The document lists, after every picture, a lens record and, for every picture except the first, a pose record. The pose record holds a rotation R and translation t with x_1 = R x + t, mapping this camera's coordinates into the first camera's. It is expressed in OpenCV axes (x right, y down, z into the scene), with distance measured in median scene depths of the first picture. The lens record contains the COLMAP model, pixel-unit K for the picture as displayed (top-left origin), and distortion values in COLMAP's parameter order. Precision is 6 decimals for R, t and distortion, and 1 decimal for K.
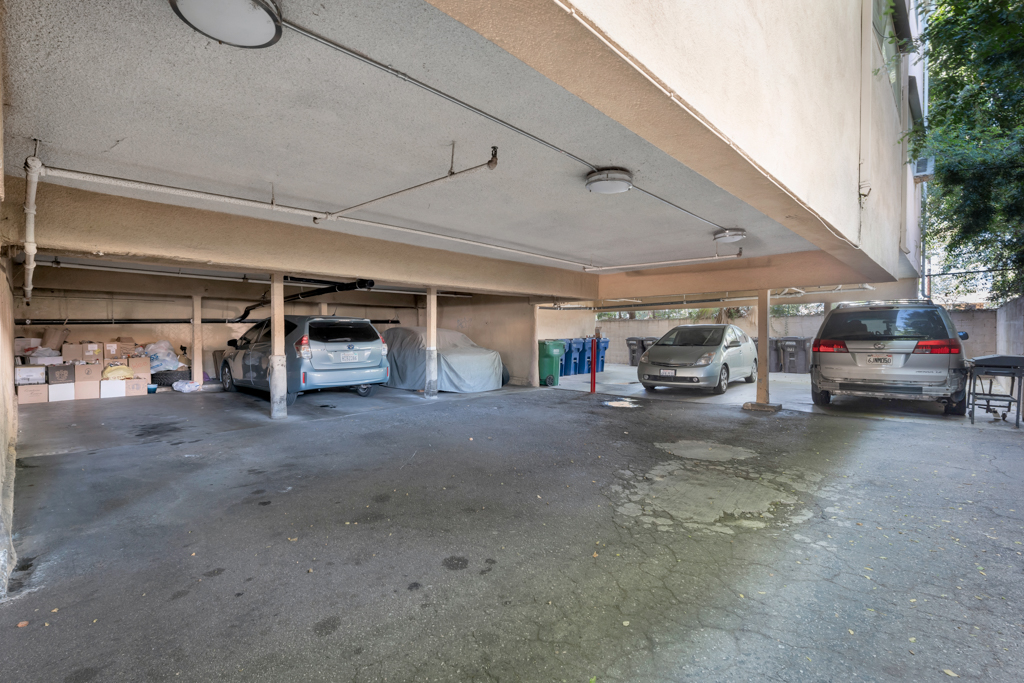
lens RADIAL K [[470.9, 0, 517.6], [0, 470.9, 342.8], [0, 0, 1]] dist [0.002862, 0.000006]
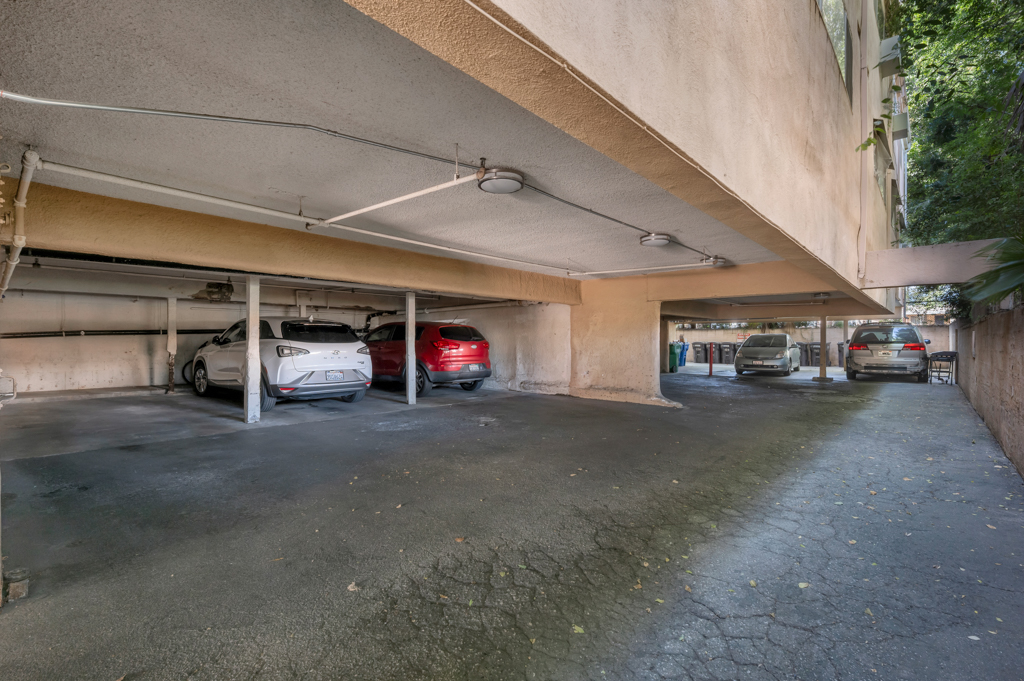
lens RADIAL K [[470.9, 0, 506.2], [0, 470.9, 337.4], [0, 0, 1]] dist [0.002862, 0.000006]
pose [[0.999197, 0.003012, 0.039960, -0.673719], [-0.002334, 0.999853, -0.016993, 0.004130], [-0.040005, 0.016886, 0.999057, -0.682951]]
